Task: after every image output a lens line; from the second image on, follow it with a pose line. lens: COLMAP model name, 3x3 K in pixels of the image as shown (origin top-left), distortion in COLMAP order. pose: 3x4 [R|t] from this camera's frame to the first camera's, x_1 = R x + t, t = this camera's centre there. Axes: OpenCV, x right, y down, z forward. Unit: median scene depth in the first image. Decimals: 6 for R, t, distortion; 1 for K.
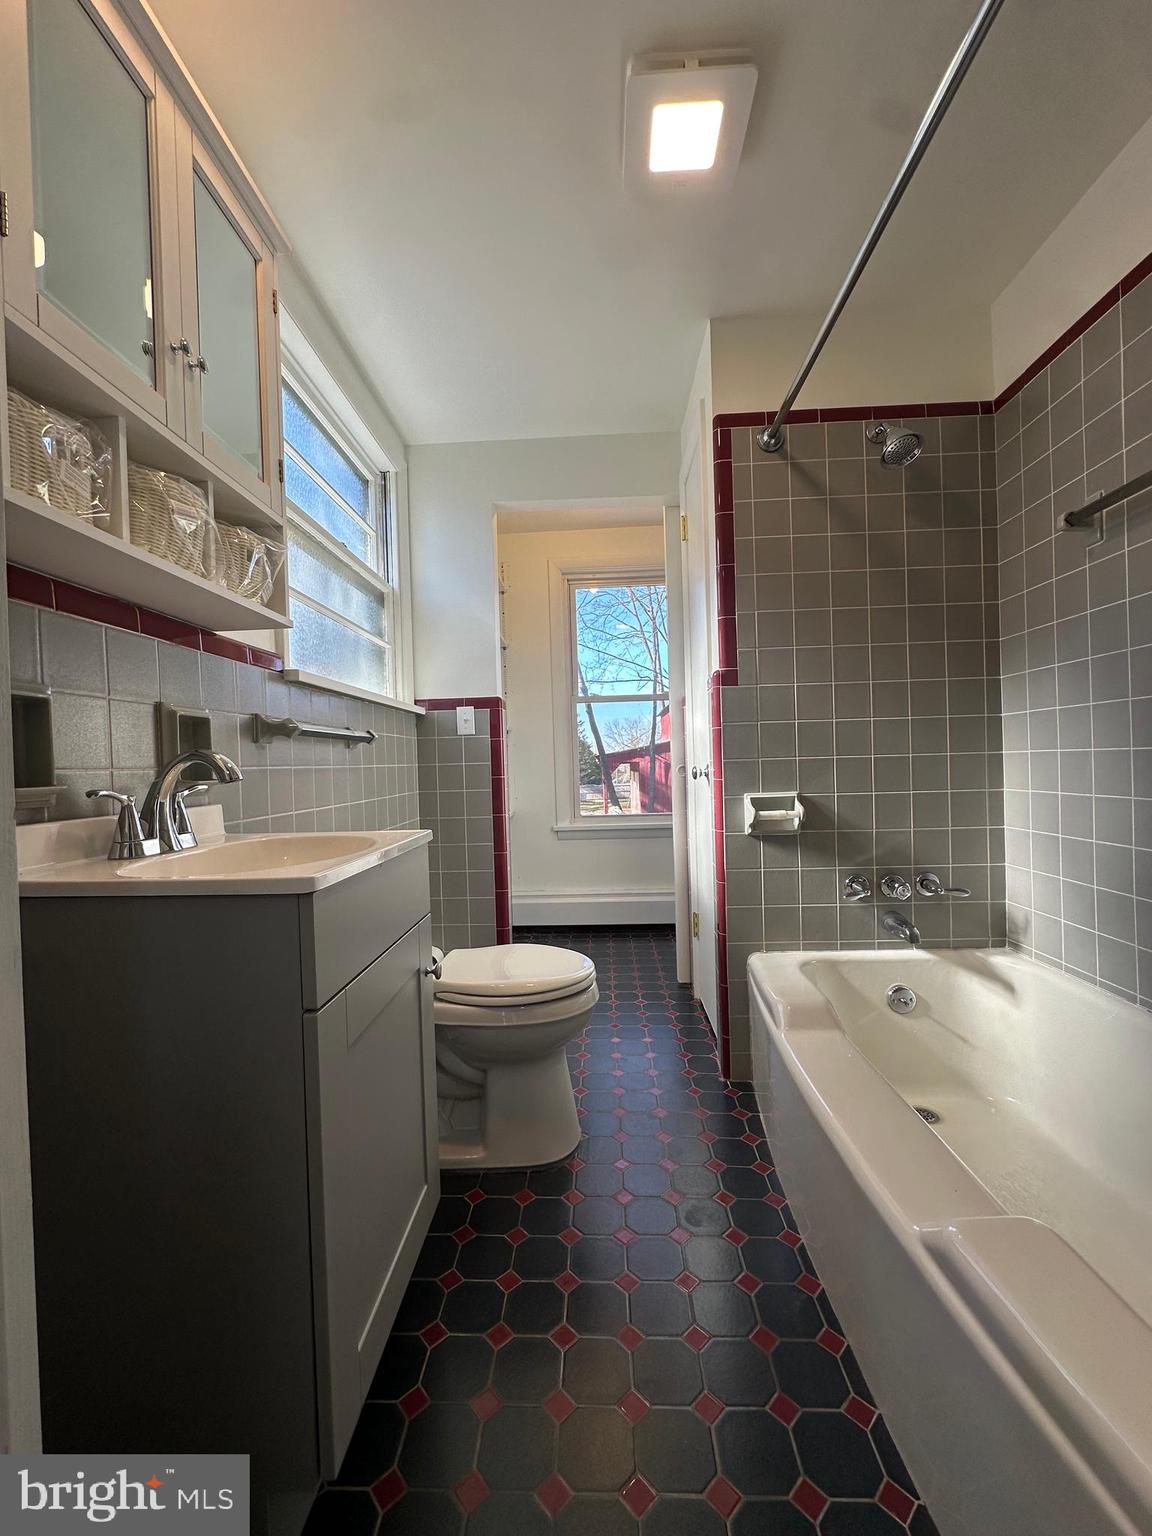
lens RADIAL K [[611.6, 0, 576.7], [0, 611.6, 765.3], [0, 0, 1]] dist [-0.003216, 0.000007]
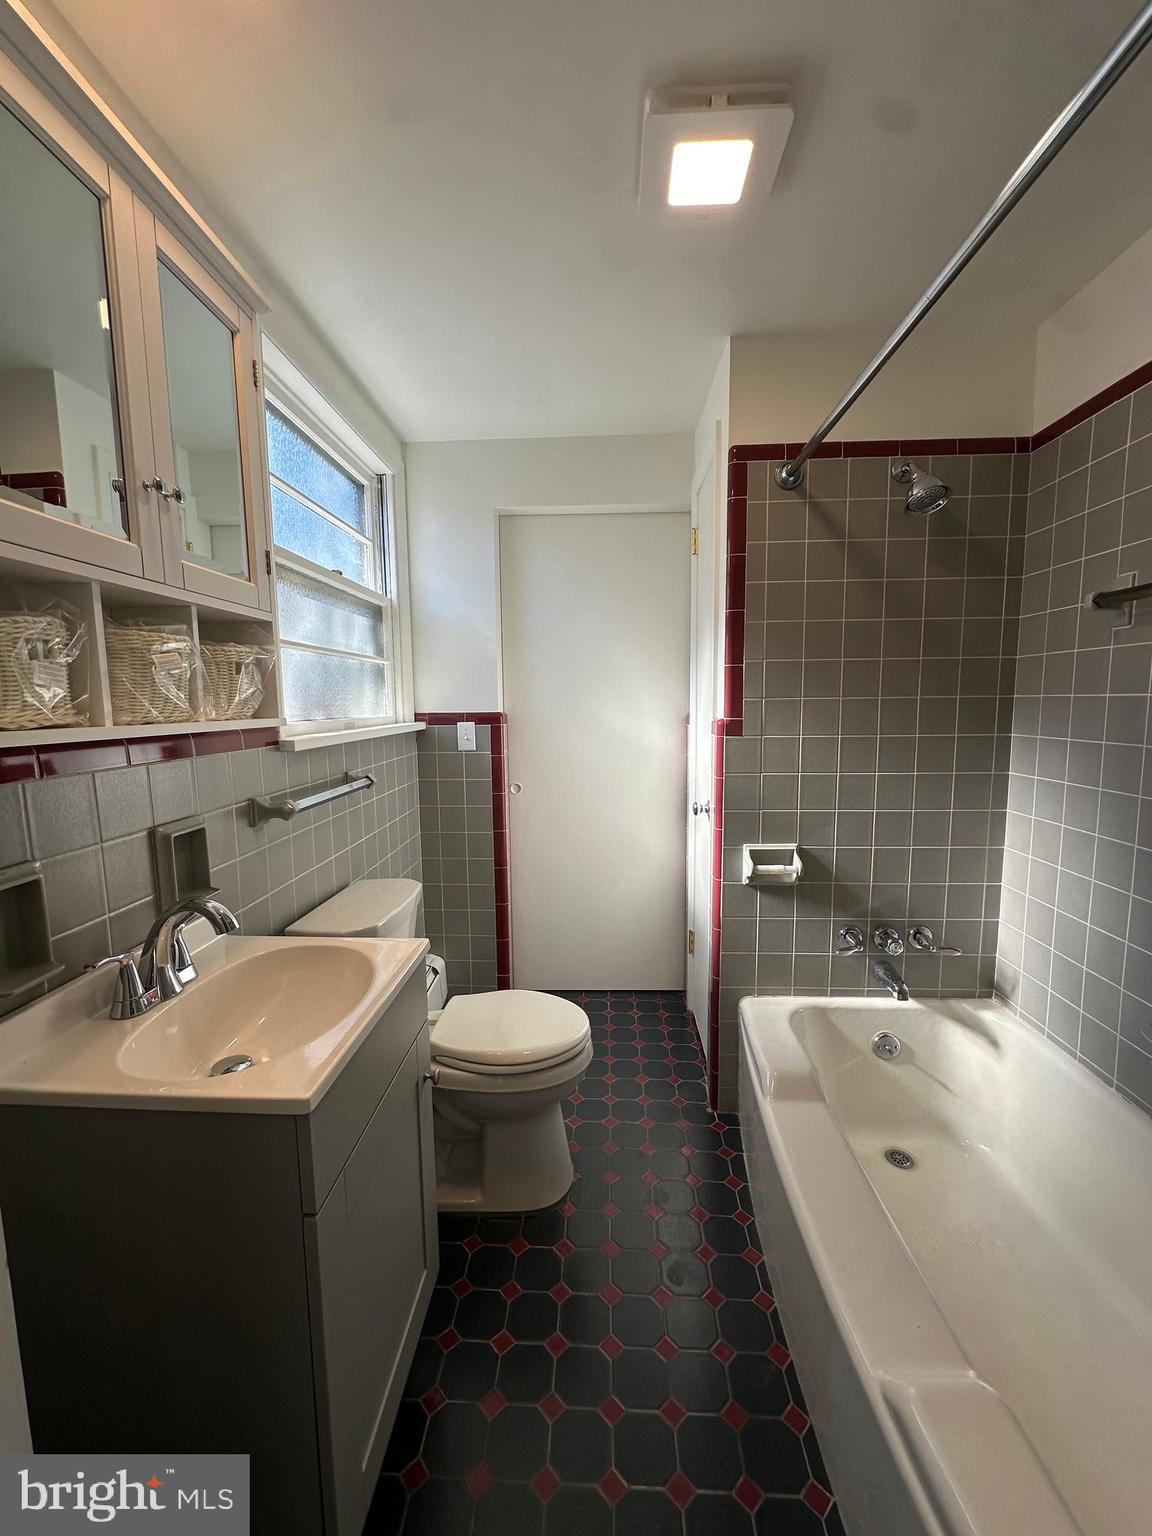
lens RADIAL K [[611.6, 0, 576.8], [0, 611.6, 768.1], [0, 0, 1]] dist [-0.003216, 0.000007]
pose [[0.999805, 0.018971, -0.005401, 0.004675], [-0.018309, 0.994448, 0.103624, -0.187527], [0.007337, -0.103504, 0.994602, 0.017546]]
